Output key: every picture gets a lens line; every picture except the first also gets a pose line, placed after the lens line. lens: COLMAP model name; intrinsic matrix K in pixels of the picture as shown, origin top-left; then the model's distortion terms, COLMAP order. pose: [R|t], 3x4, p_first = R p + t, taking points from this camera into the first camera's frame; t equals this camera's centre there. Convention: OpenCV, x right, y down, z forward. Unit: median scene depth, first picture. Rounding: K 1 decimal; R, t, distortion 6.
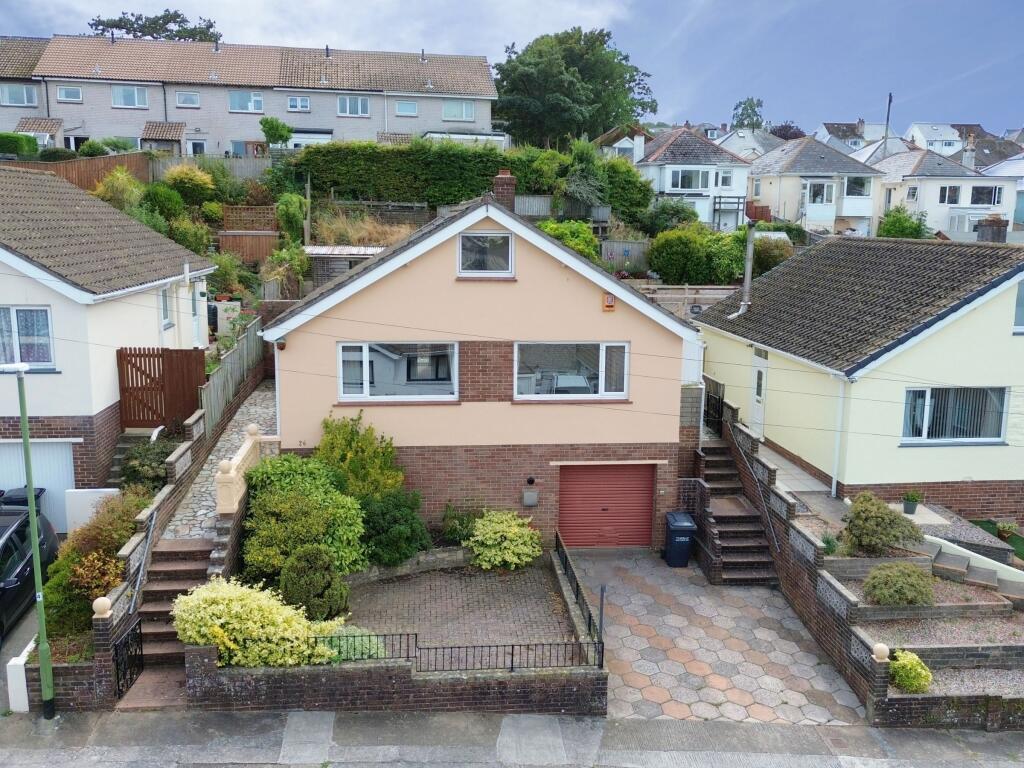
lens RADIAL K [[989.9, 0, 513.2], [0, 989.9, 396.2], [0, 0, 1]] dist [0.042377, -0.001701]
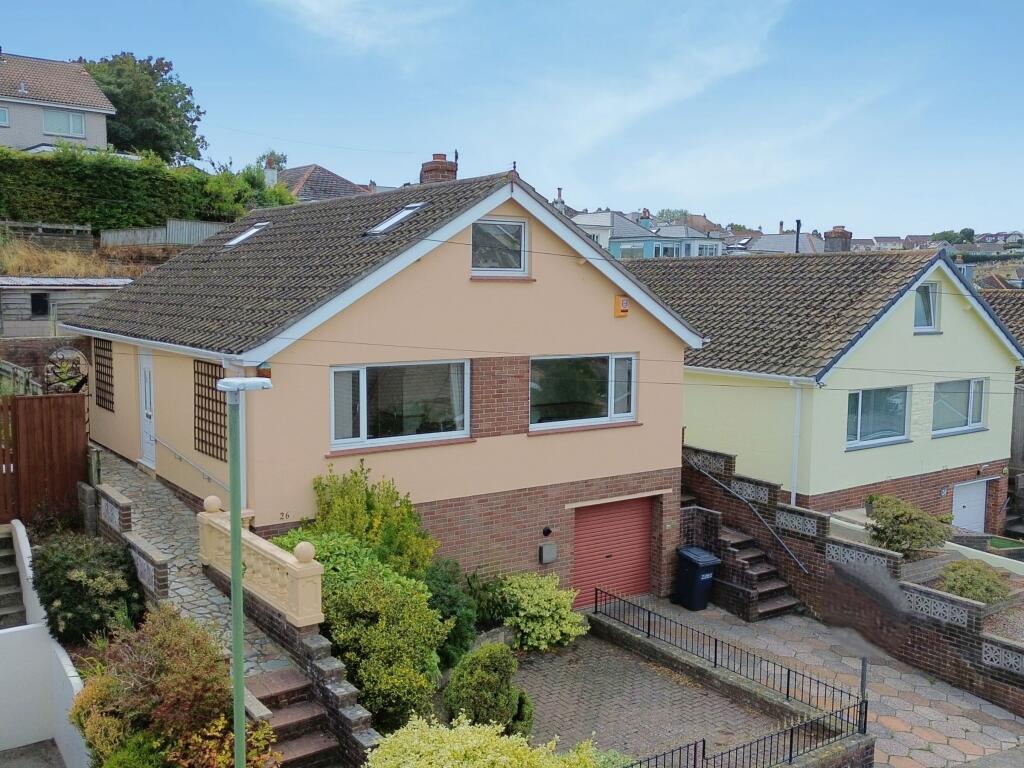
lens RADIAL K [[1011.1, 0, 512.0], [0, 1011.1, 384.0], [0, 0, 1]] dist [0.025972, 0.008976]
pose [[0.870388, -0.053302, 0.489473, -0.400433], [0.090767, 0.994455, -0.053109, 0.007982], [-0.483928, 0.090654, 0.870400, 0.291210]]
